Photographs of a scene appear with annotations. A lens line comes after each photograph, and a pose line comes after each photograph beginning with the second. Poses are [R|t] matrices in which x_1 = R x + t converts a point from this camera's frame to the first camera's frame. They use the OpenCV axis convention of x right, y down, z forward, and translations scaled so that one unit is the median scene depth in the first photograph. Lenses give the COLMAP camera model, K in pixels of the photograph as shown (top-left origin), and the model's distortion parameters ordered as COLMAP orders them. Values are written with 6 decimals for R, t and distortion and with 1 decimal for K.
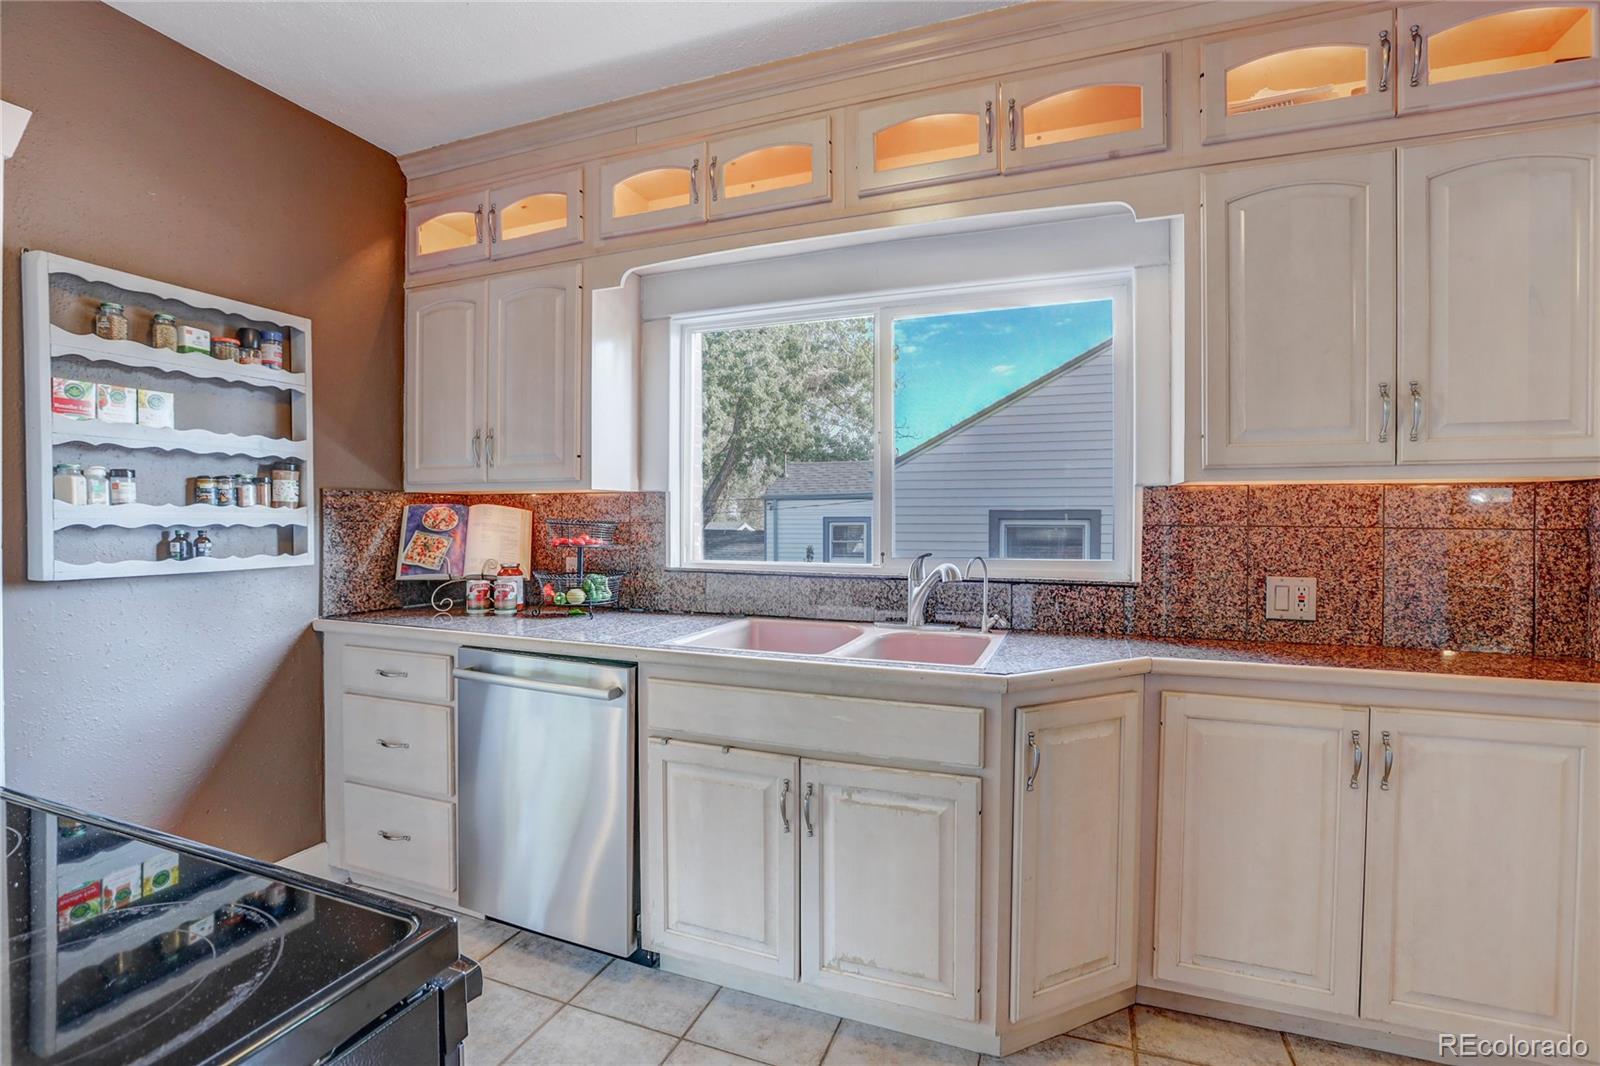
lens RADIAL K [[748.1, 0, 799.2], [0, 748.1, 521.9], [0, 0, 1]] dist [-0.044358, 0.014408]
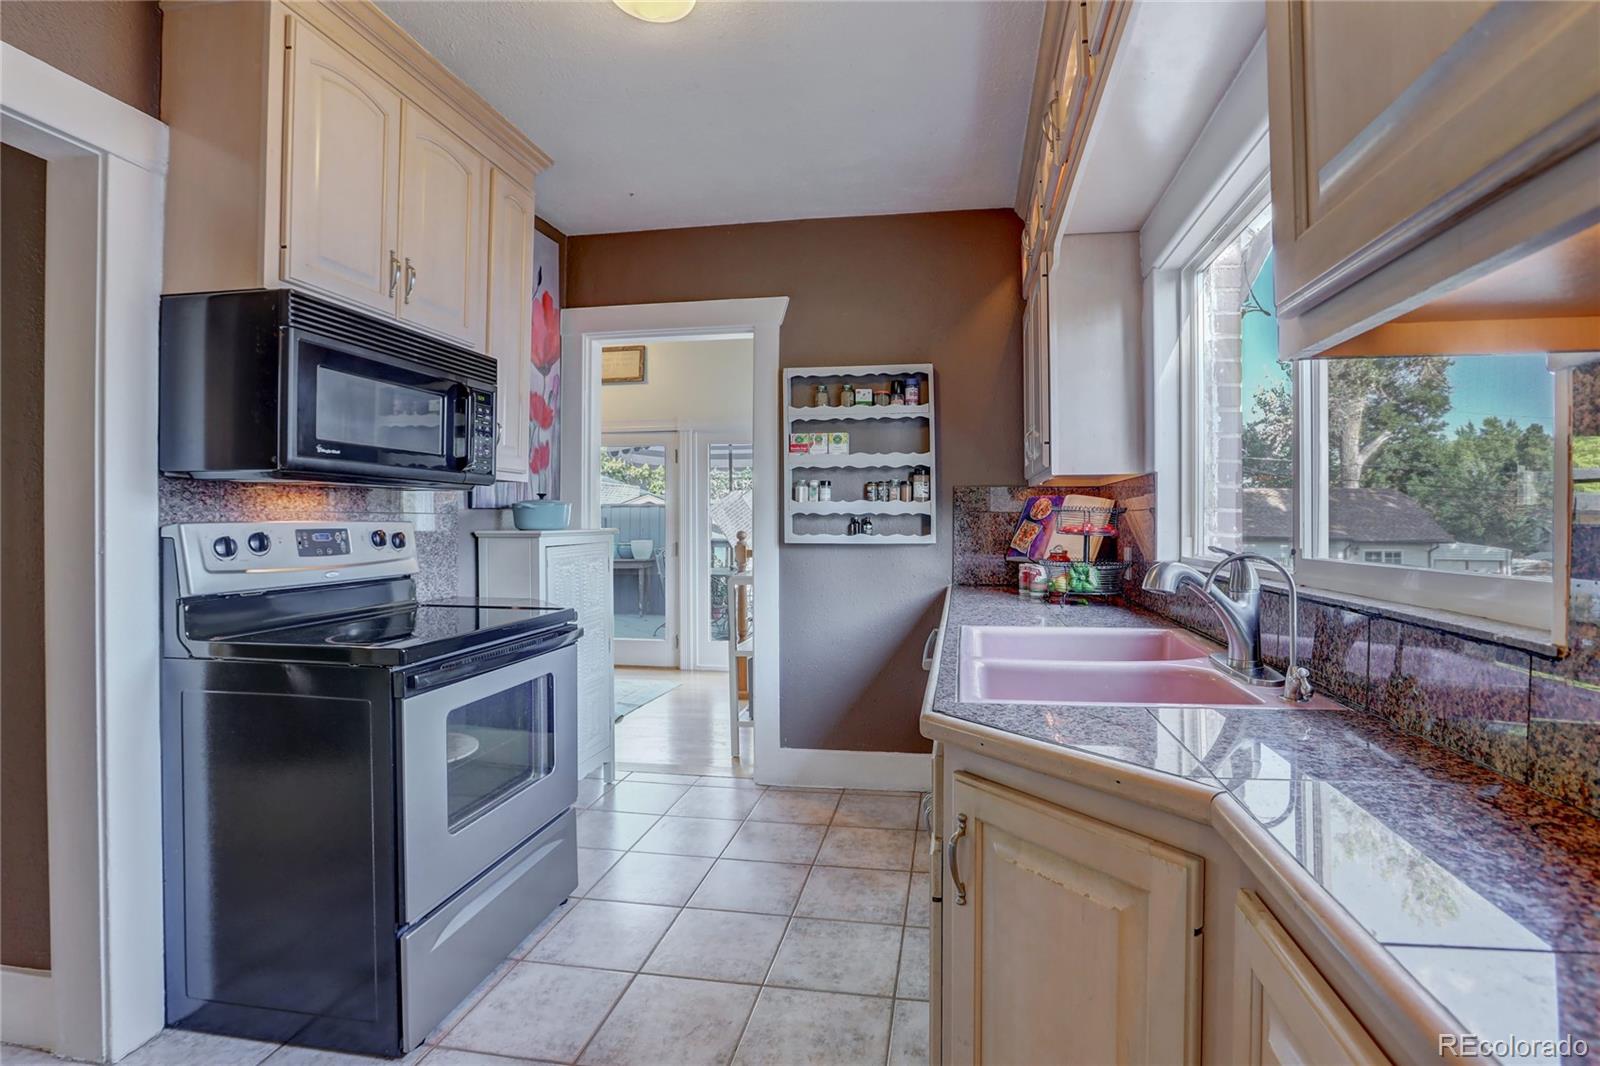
lens RADIAL K [[748.1, 0, 851.7], [0, 748.1, 522.2], [0, 0, 1]] dist [-0.044358, 0.014408]
pose [[0.216748, -0.002905, -0.976223, 0.726951], [-0.003475, 0.999987, -0.003747, 0.028230], [0.976221, 0.004205, 0.216736, 0.610646]]
